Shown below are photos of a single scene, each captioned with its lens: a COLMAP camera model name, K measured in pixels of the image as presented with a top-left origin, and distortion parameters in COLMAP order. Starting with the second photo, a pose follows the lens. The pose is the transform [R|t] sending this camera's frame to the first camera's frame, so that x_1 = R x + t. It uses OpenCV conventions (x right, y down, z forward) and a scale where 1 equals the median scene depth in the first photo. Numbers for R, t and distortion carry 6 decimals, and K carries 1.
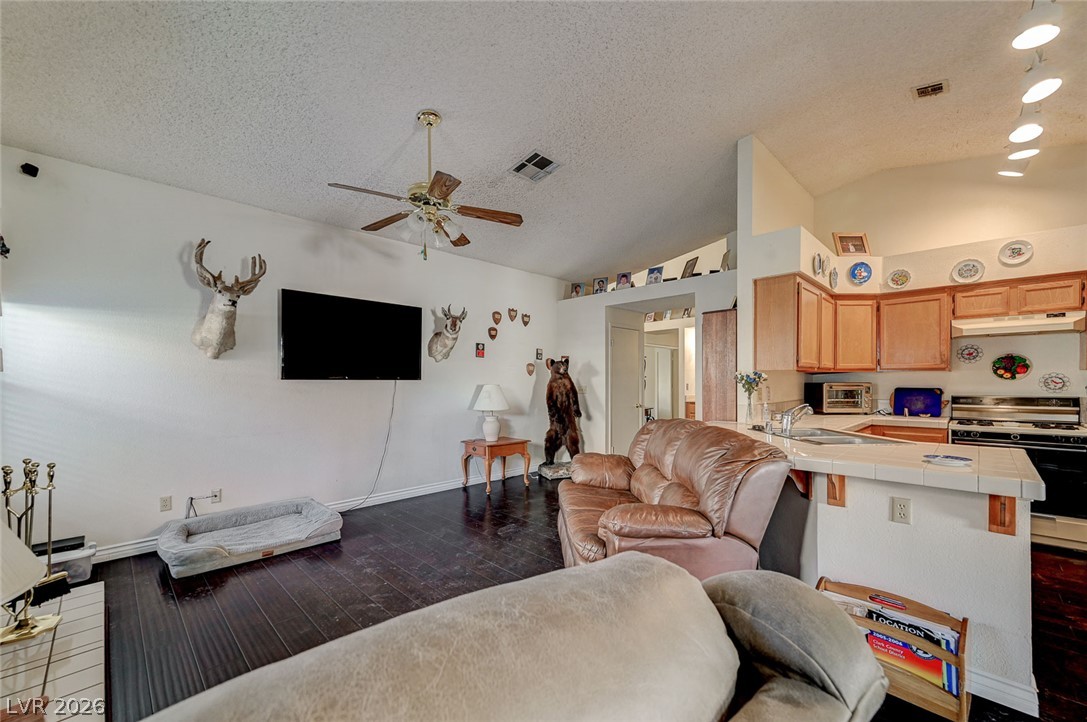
lens RADIAL K [[435.8, 0, 544.9], [0, 435.8, 385.1], [0, 0, 1]] dist [0.002701, 0.000677]
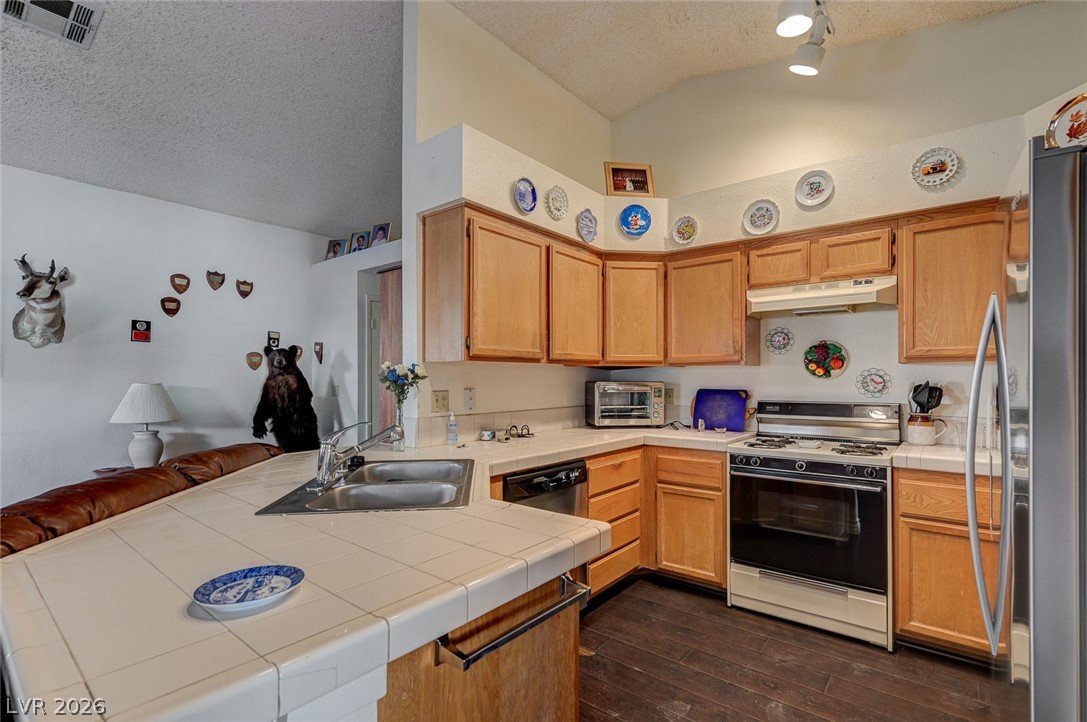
lens RADIAL K [[499.9, 0, 547.8], [0, 499.9, 376.8], [0, 0, 1]] dist [0.001507, 0.000152]
pose [[0.994957, 0.002981, 0.100260, 0.534900], [-0.001895, 0.999938, -0.010928, -0.004815], [-0.100287, 0.010683, 0.994901, 0.253064]]
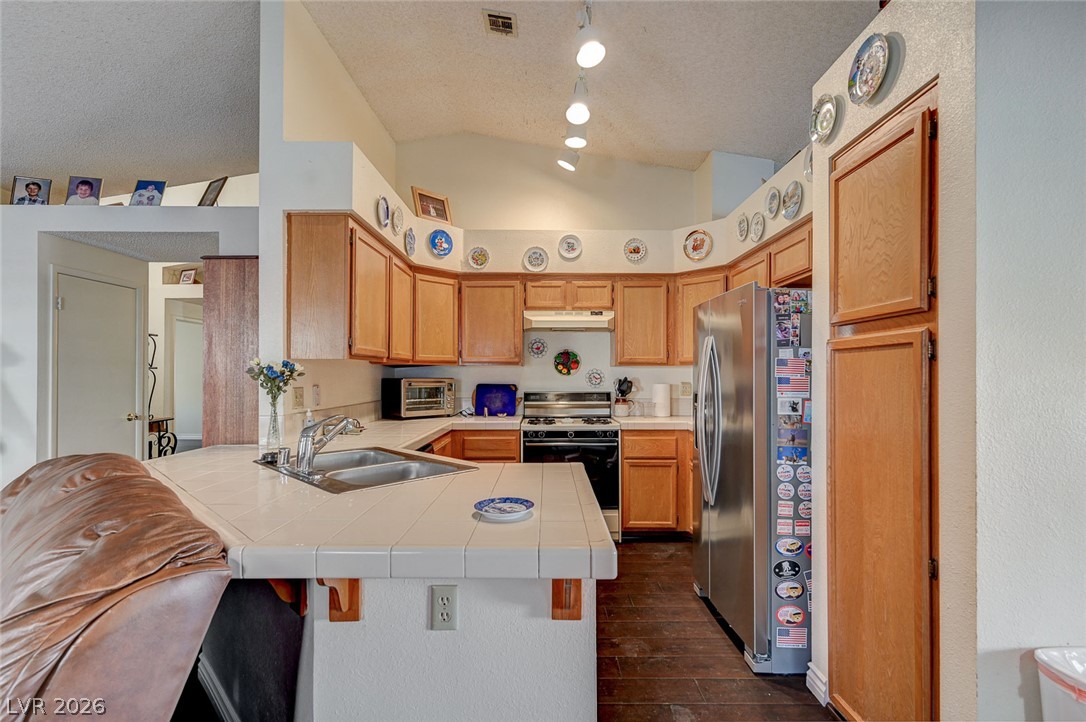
lens RADIAL K [[496.8, 0, 546.0], [0, 496.8, 371.1], [0, 0, 1]] dist [0.002296, 0.000481]
pose [[0.710253, 0.009076, 0.703888, 0.223983], [0.002465, 0.999879, -0.015379, -0.004471], [-0.703942, 0.012658, 0.710144, 0.220401]]
